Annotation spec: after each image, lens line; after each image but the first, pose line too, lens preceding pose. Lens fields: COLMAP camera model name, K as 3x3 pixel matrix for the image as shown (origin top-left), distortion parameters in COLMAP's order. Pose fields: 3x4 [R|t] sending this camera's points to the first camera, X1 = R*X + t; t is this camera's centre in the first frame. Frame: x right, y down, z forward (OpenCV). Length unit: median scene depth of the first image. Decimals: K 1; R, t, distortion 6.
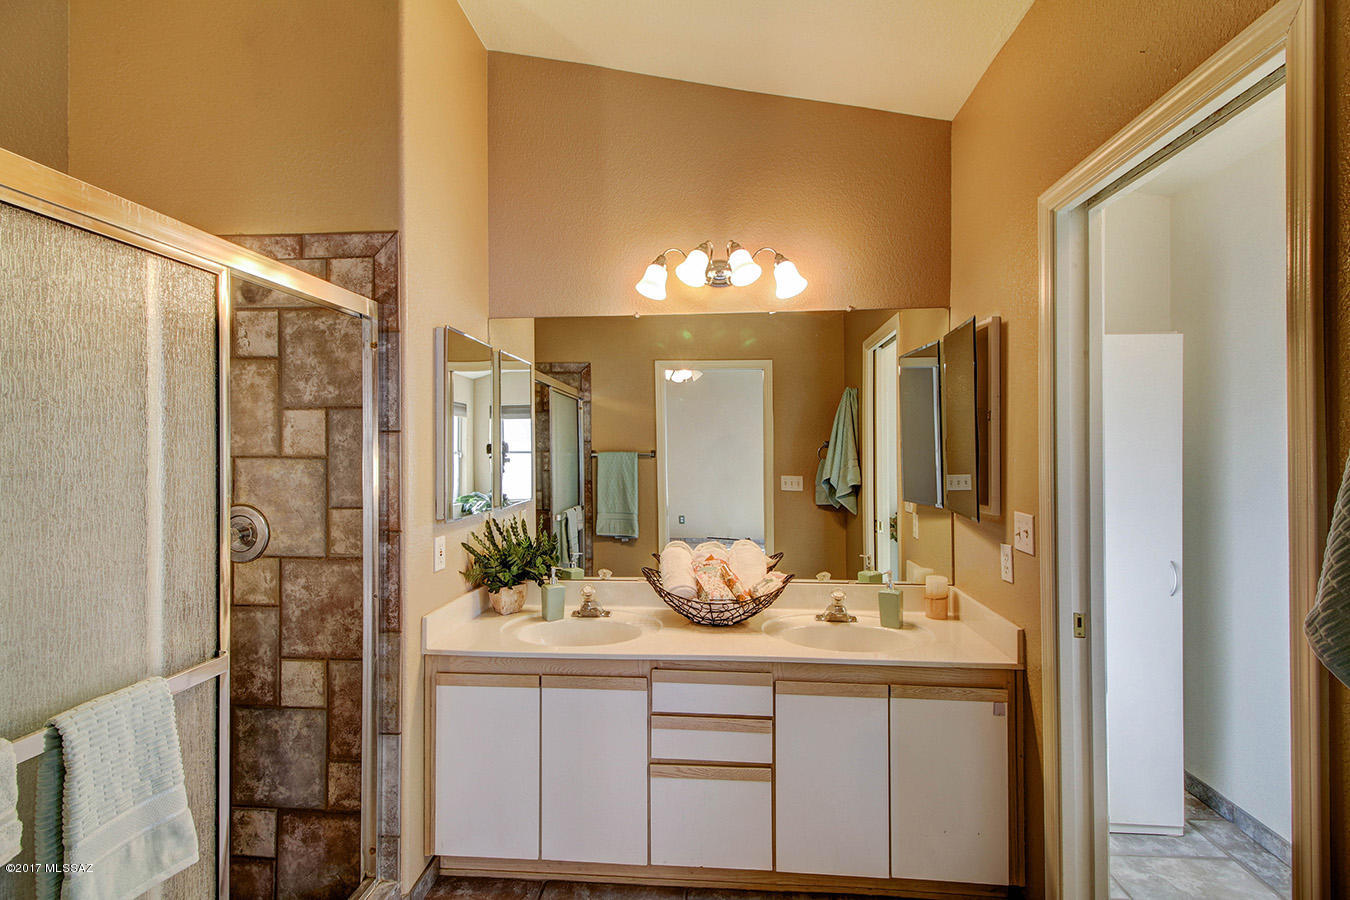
lens RADIAL K [[623.4, 0, 676.8], [0, 623.4, 446.4], [0, 0, 1]] dist [0.010720, -0.003999]
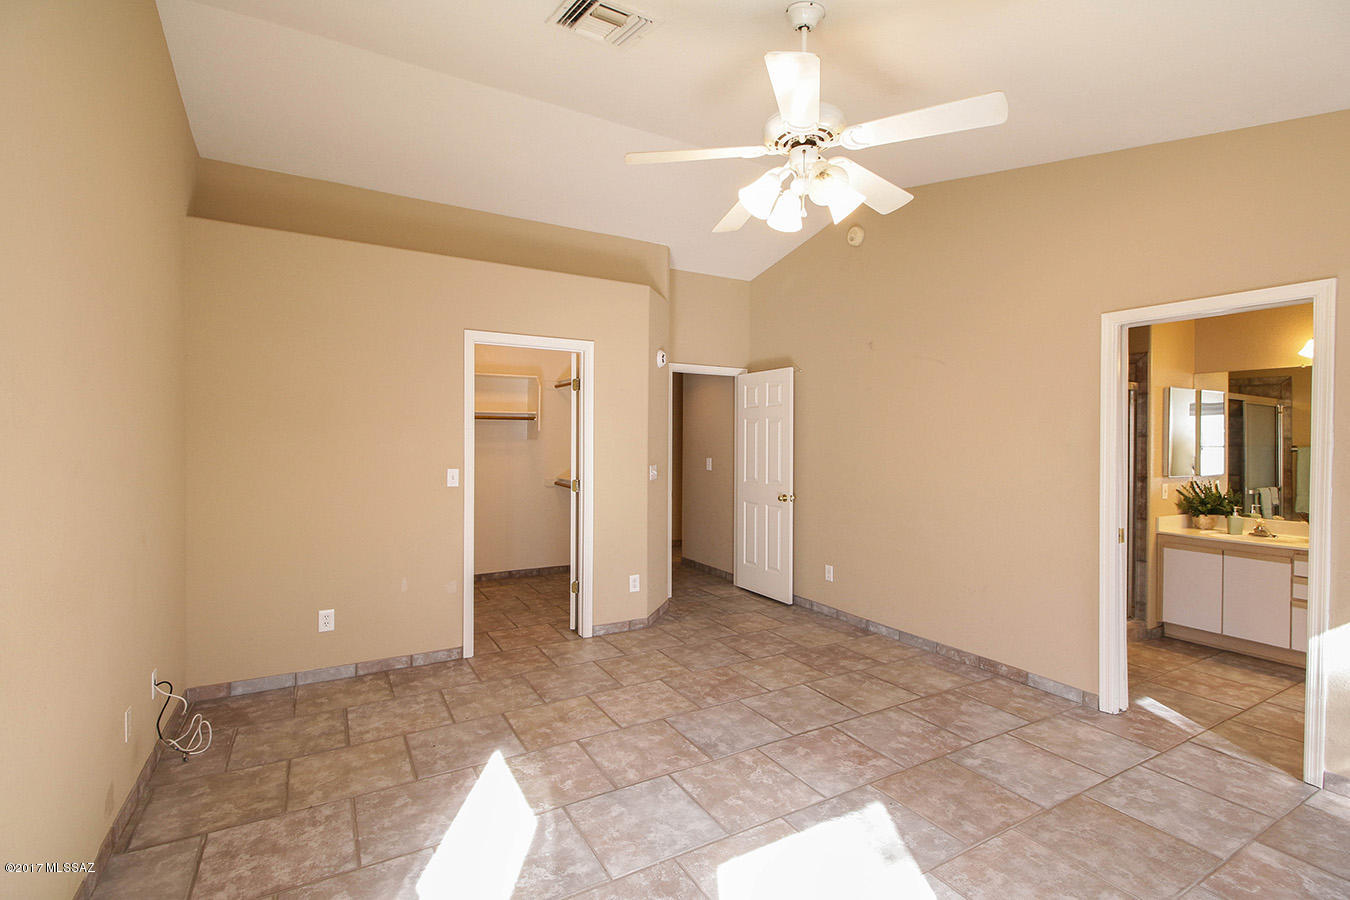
lens RADIAL K [[623.4, 0, 679.1], [0, 623.4, 443.1], [0, 0, 1]] dist [0.010720, -0.003999]
pose [[0.565654, 0.011694, -0.824560, 0.410943], [-0.006104, 0.999931, 0.009994, -0.007189], [0.824620, -0.000620, 0.565686, -1.452724]]
